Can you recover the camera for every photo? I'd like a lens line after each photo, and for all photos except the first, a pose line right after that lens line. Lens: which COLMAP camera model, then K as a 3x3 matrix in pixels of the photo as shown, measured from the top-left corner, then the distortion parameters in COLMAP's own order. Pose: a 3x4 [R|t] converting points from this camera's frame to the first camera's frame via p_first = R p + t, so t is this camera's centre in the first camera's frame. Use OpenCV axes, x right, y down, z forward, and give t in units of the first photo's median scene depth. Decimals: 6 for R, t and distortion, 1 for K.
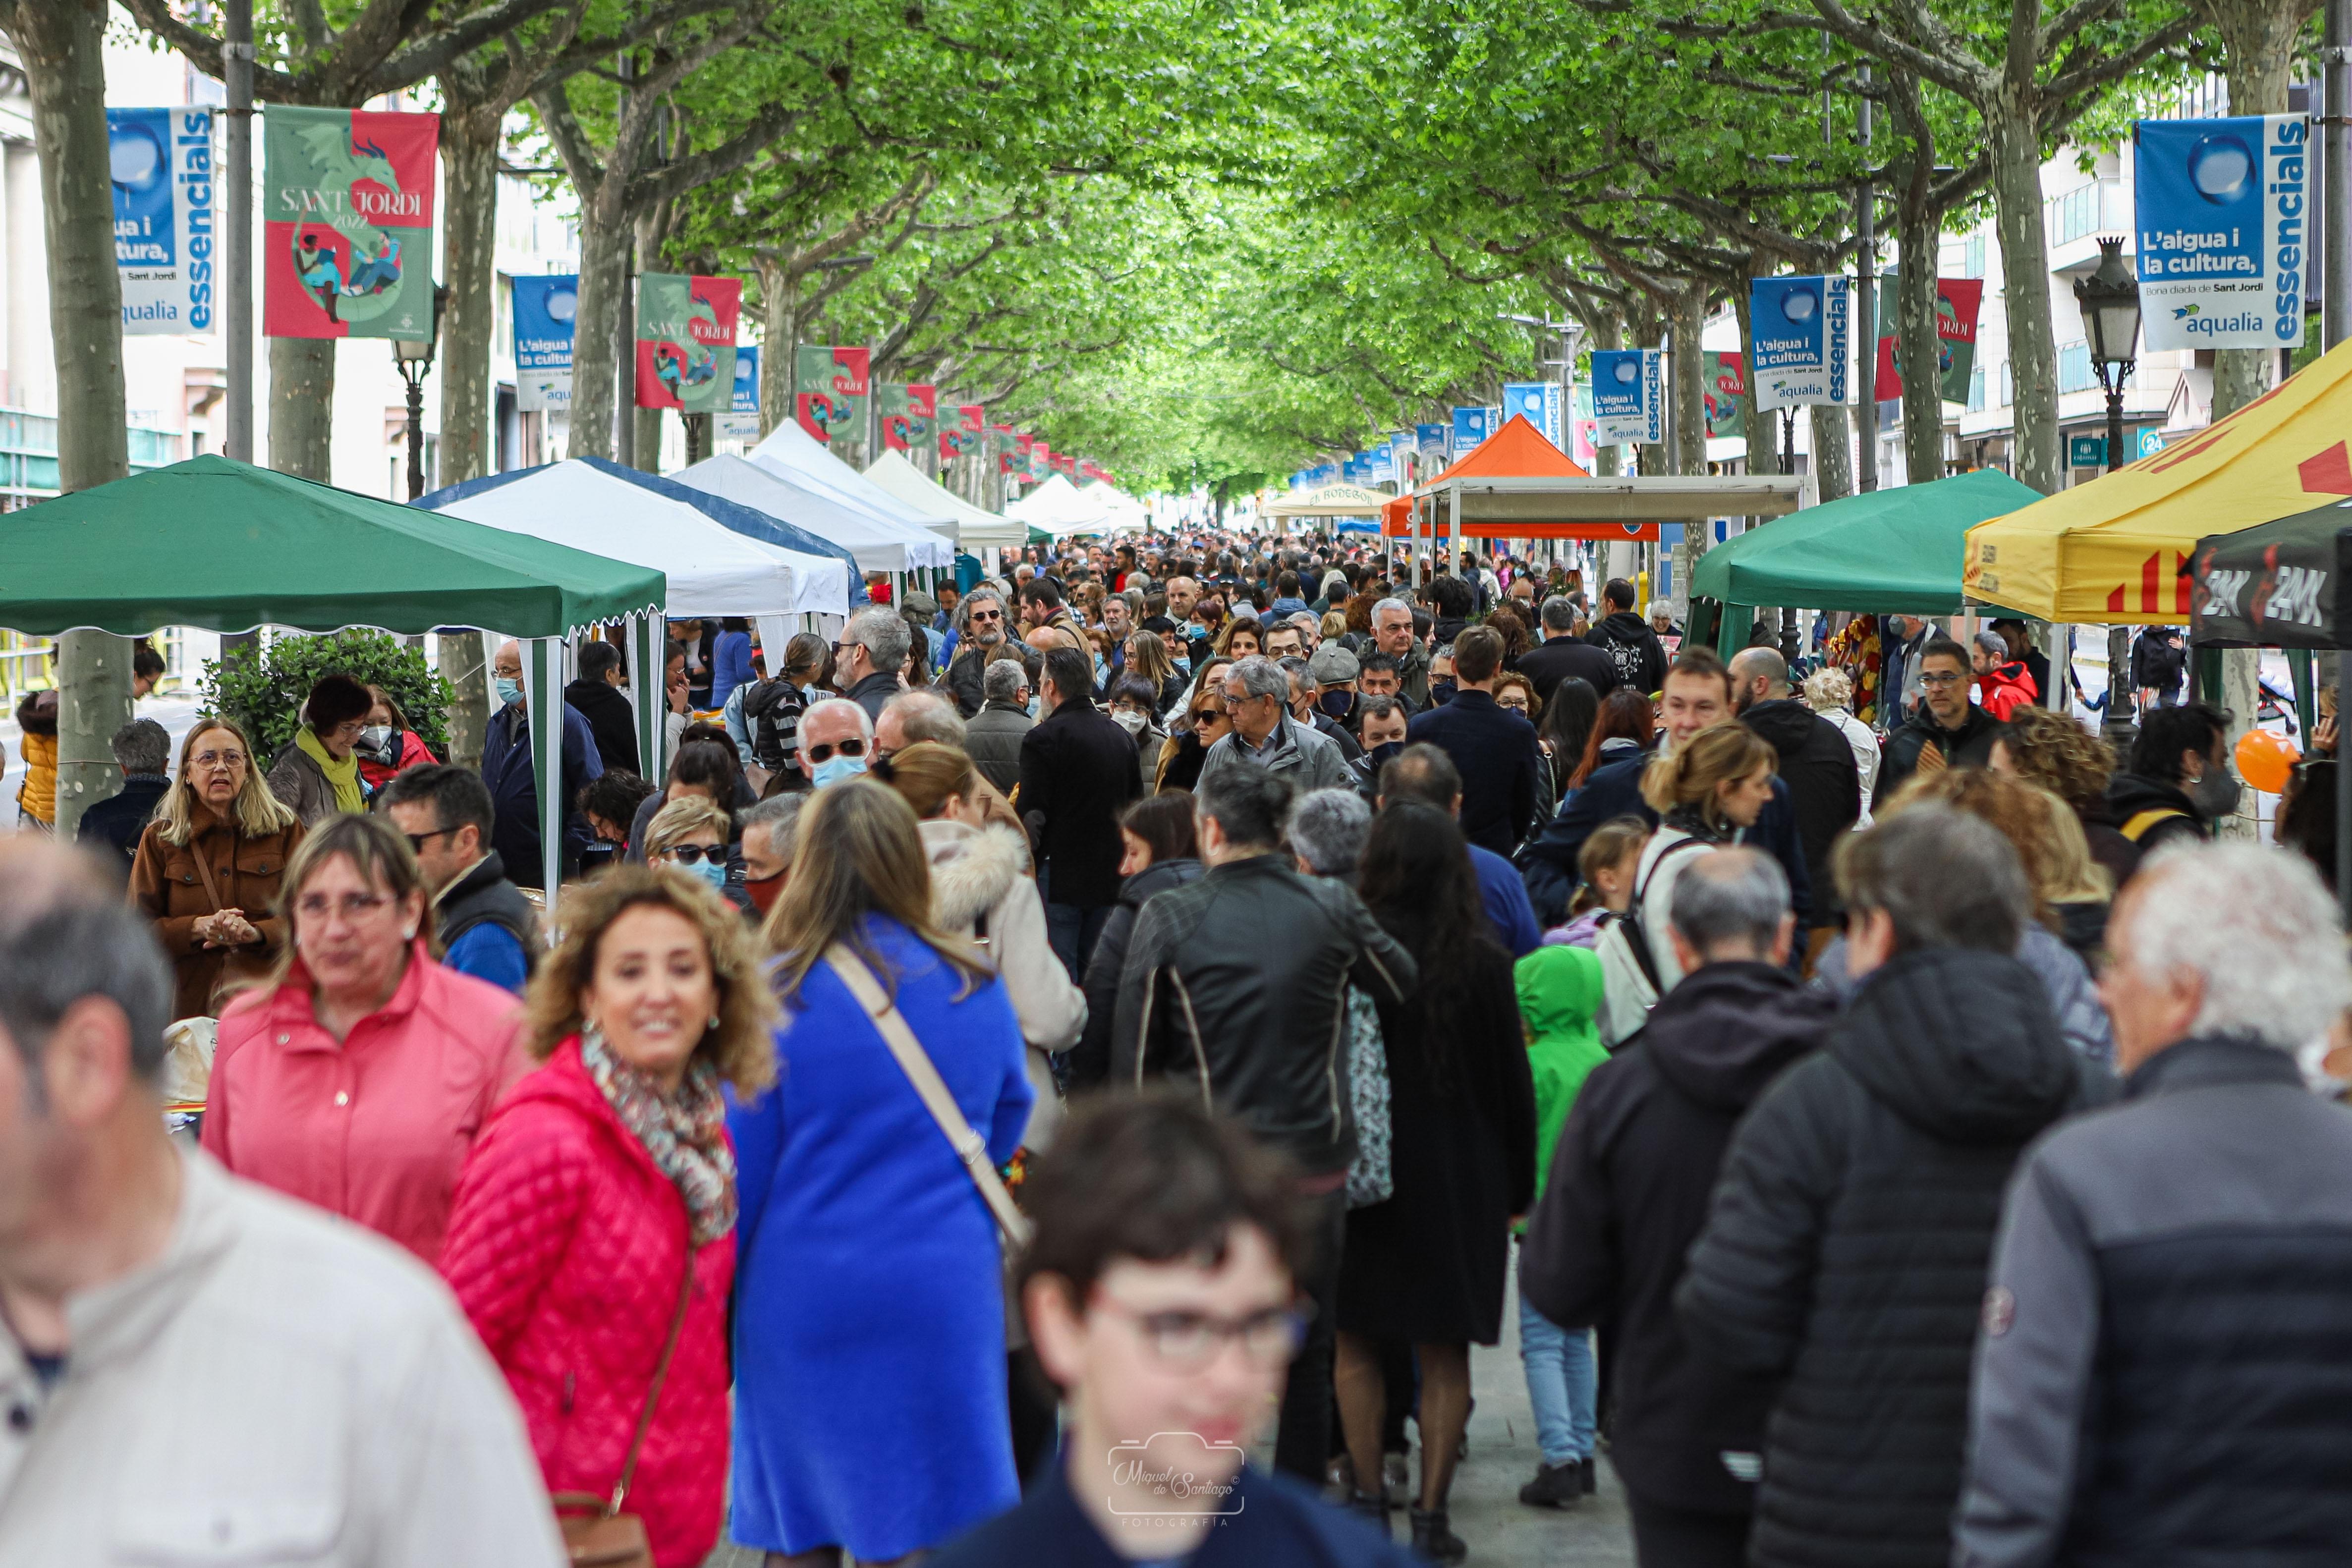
lens RADIAL K [[5440.4, 0, 1166.7], [0, 5440.4, 775.8], [0, 0, 1]] dist [0.228838, 0.000000]
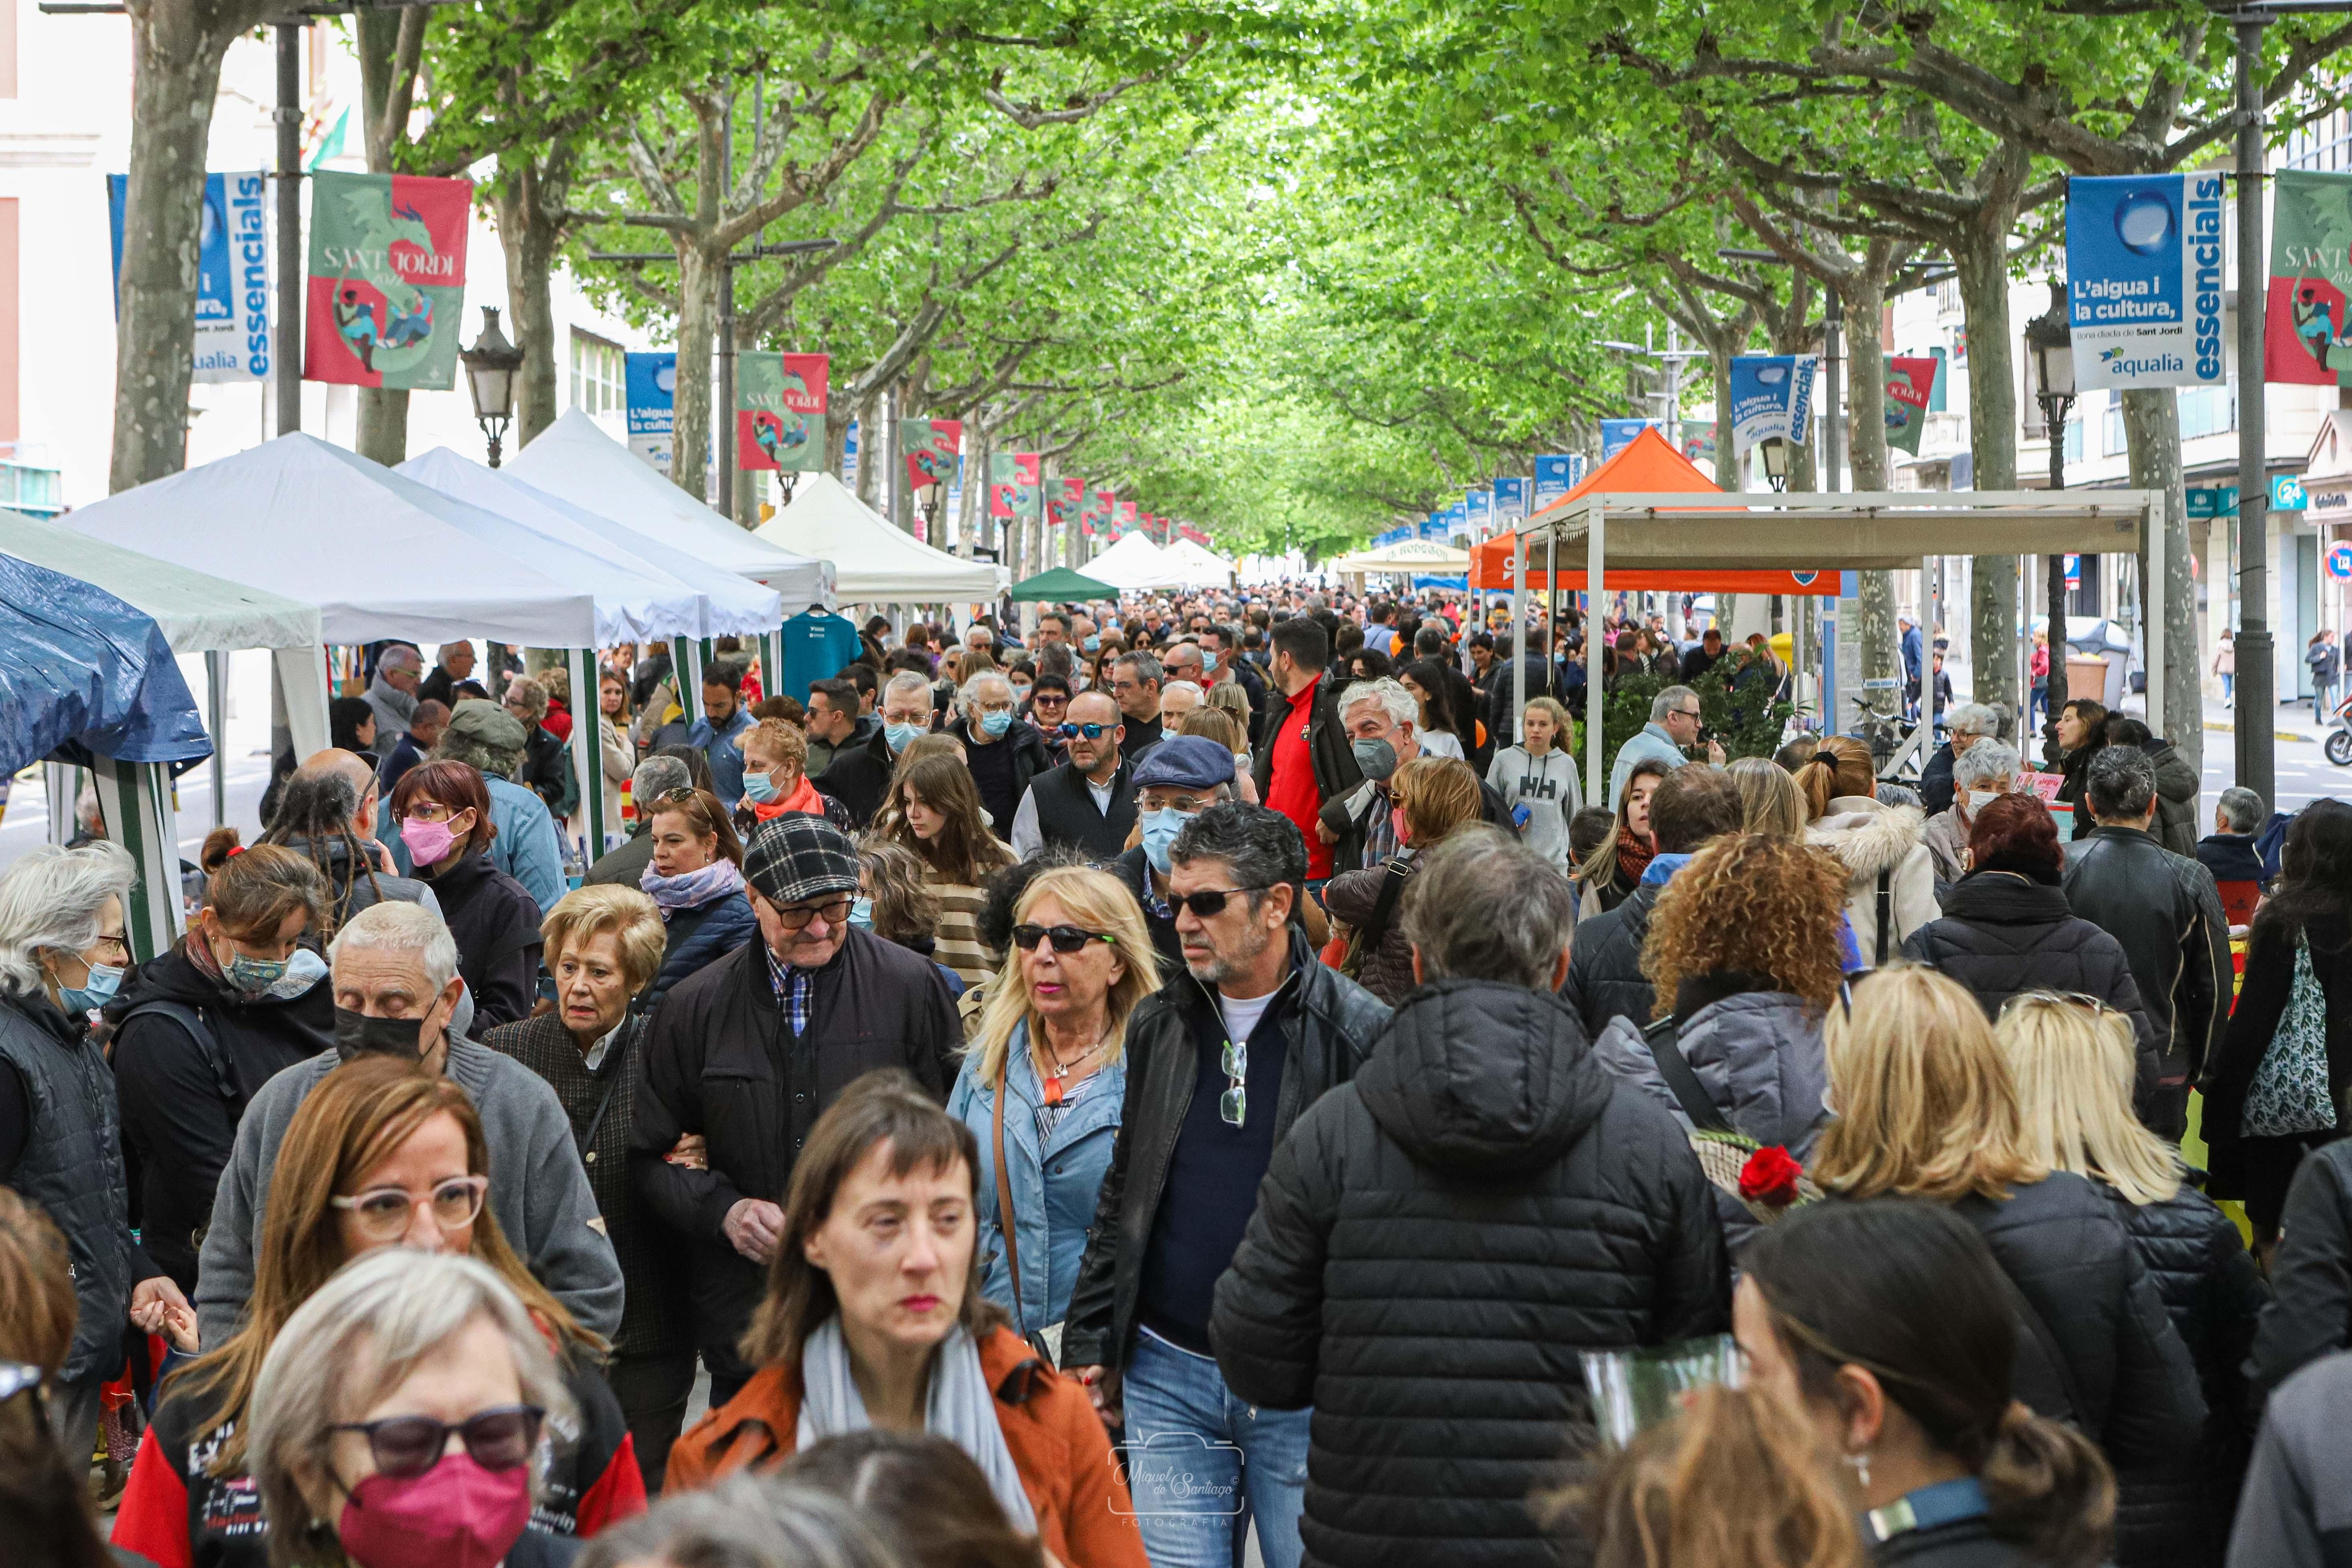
lens RADIAL K [[4747.8, 0, 1184.7], [0, 4747.8, 788.5], [0, 0, 1]] dist [0.062454, 0.000000]
pose [[0.999858, 0.000516, -0.016833, 0.005655], [-0.000561, 0.999996, -0.002705, -0.007579], [0.016831, 0.002714, 0.999855, 0.179350]]
